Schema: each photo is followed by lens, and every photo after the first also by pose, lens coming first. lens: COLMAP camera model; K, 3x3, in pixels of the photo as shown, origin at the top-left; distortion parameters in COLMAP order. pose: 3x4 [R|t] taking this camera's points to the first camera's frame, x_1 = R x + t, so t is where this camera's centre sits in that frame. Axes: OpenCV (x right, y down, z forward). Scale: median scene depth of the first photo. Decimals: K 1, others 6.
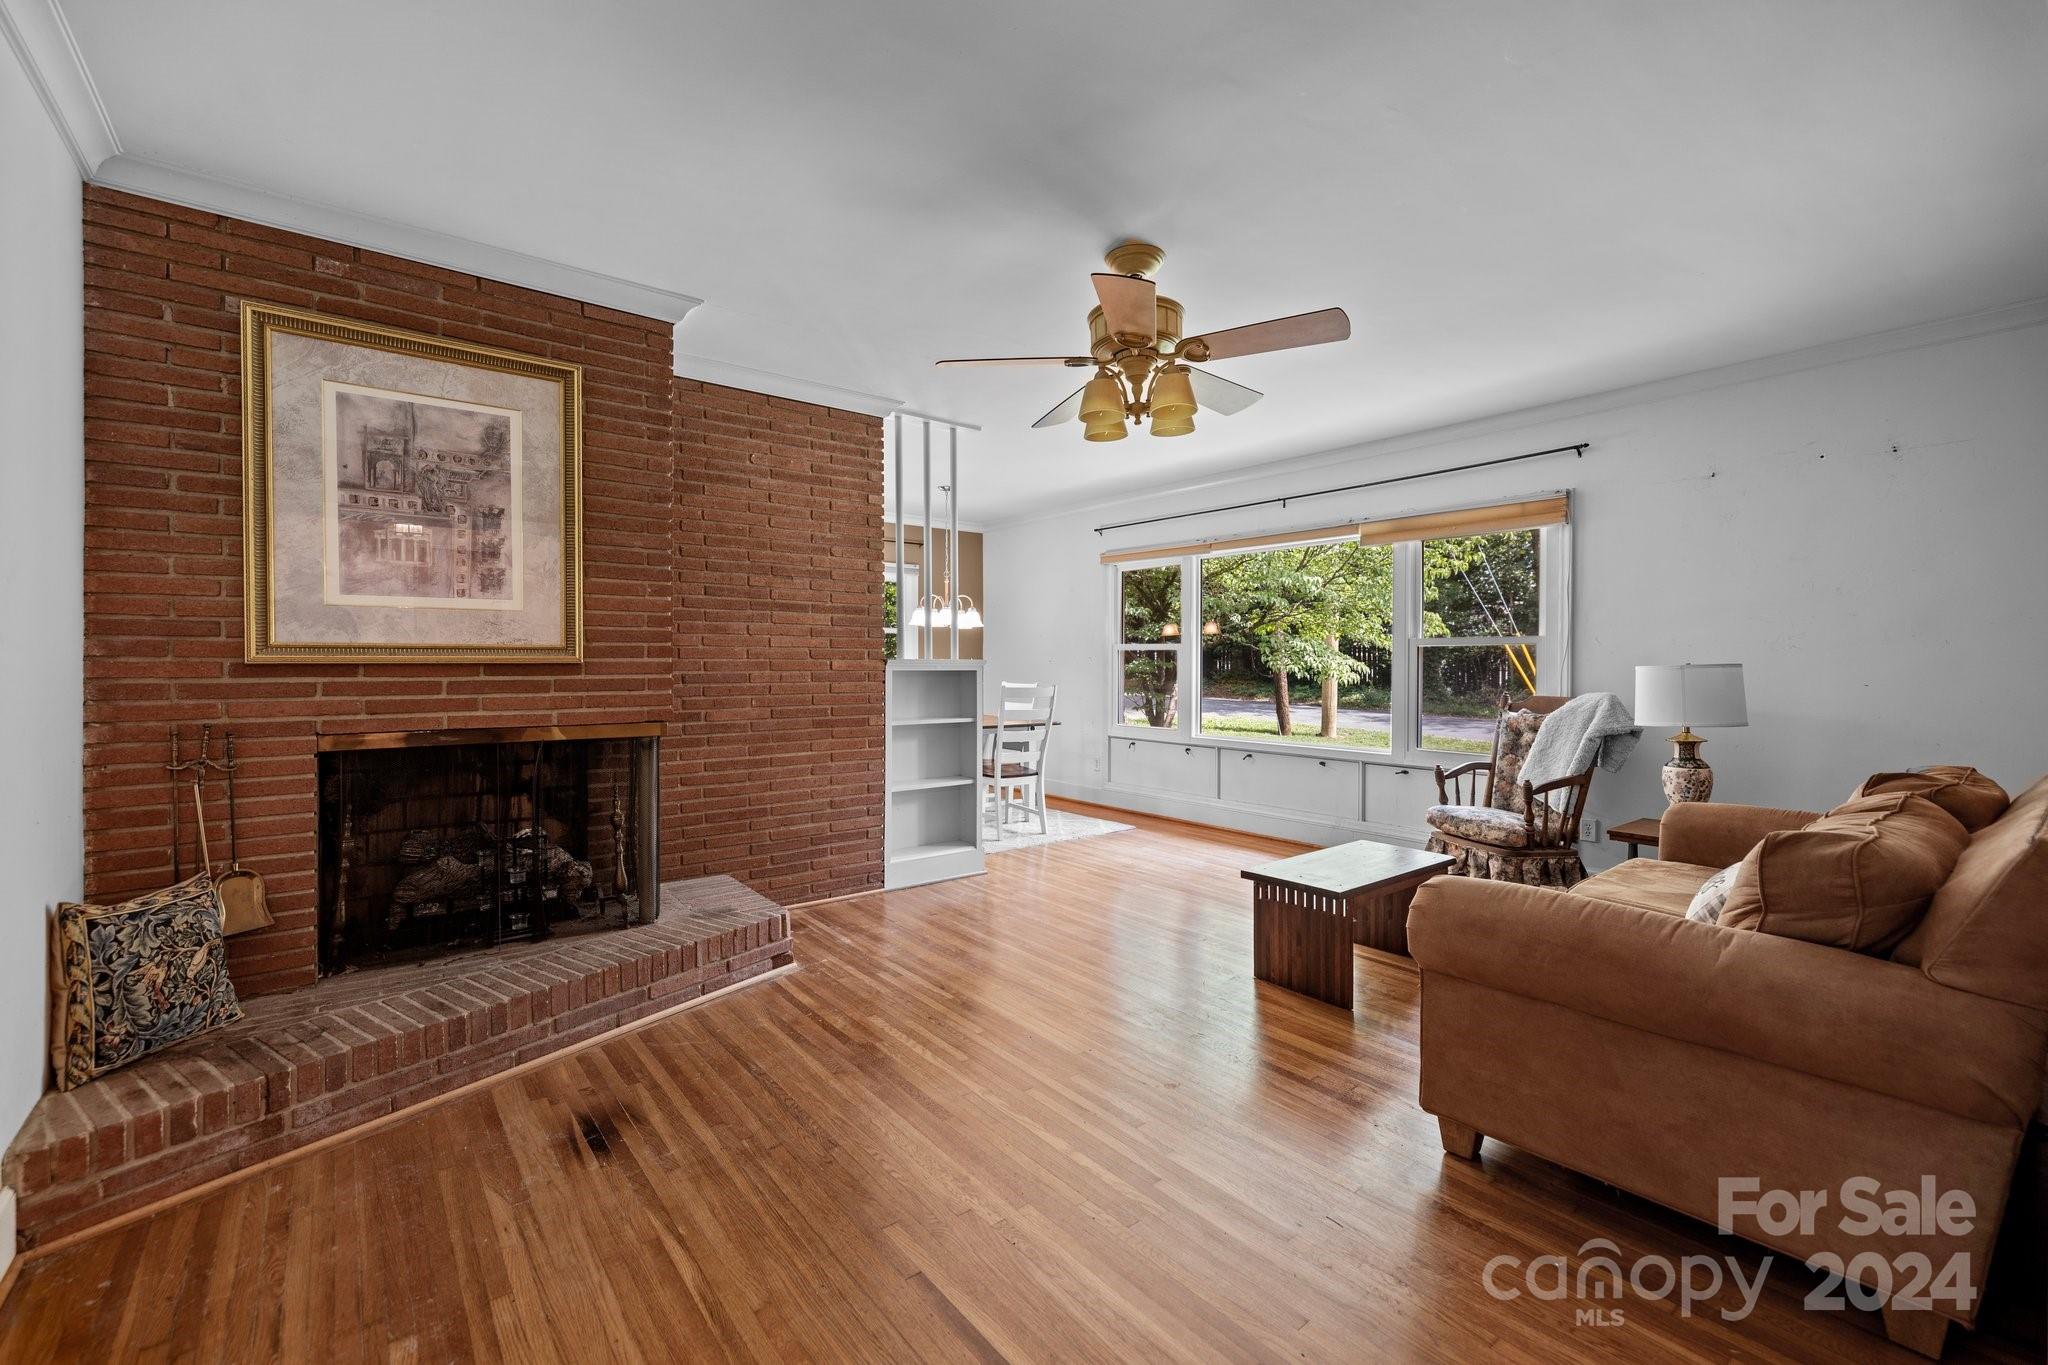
lens RADIAL K [[866.0, 0, 1018.4], [0, 866.0, 667.2], [0, 0, 1]] dist [-0.000014, 0.000338]
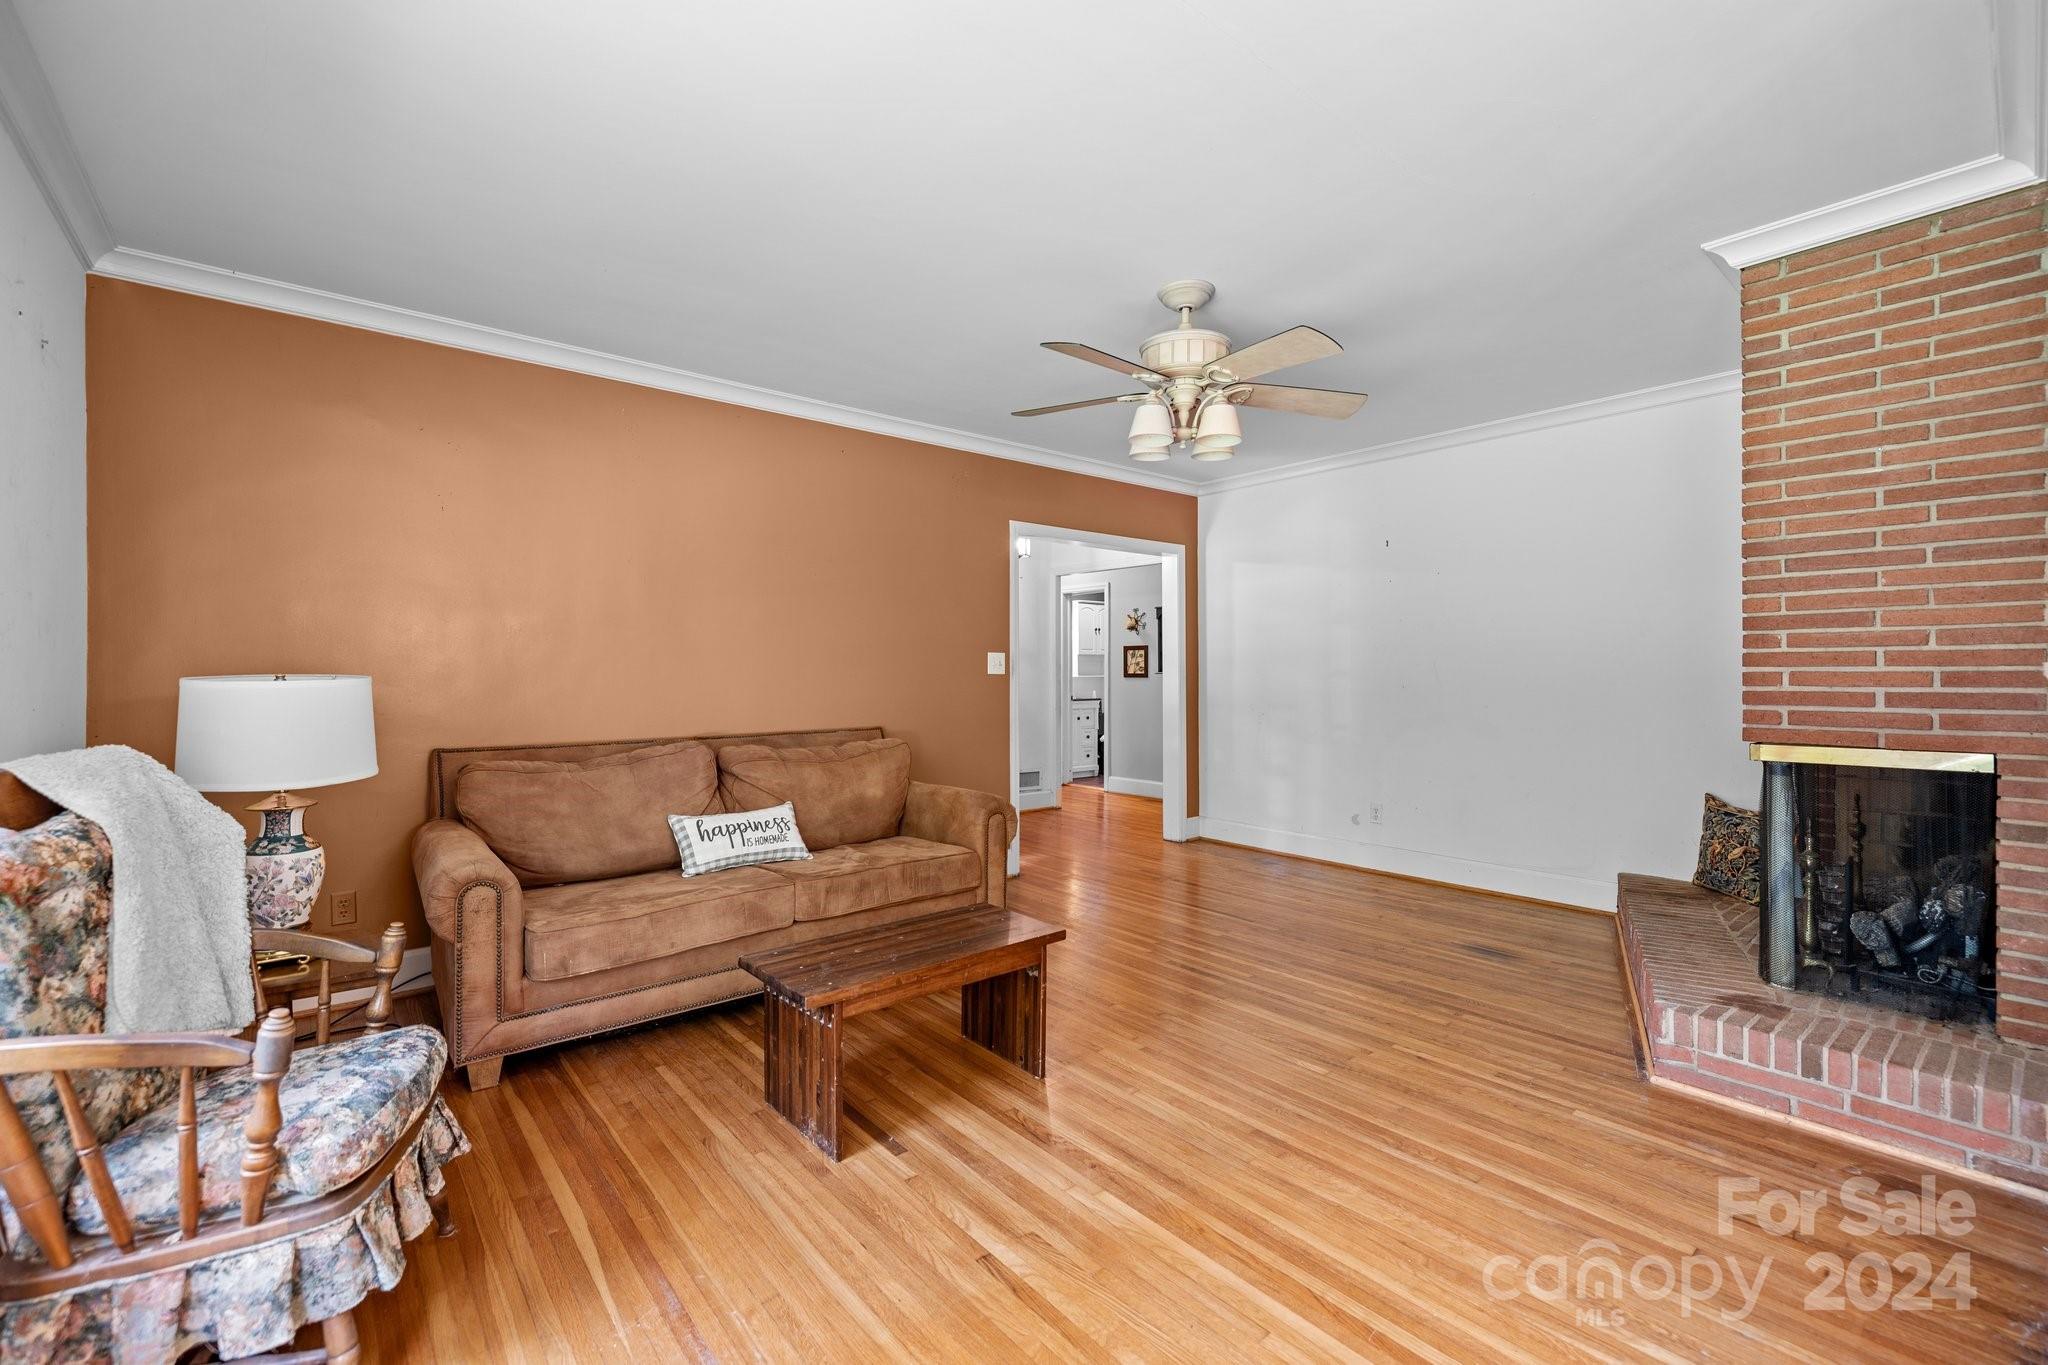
lens RADIAL K [[866.0, 0, 1024.0], [0, 866.0, 673.1], [0, 0, 1]] dist [-0.000014, 0.000338]
pose [[-0.999528, -0.000072, -0.030713, 0.344702], [-0.000294, 0.999974, 0.007228, -0.011368], [0.030711, 0.007234, -0.999502, 1.943790]]
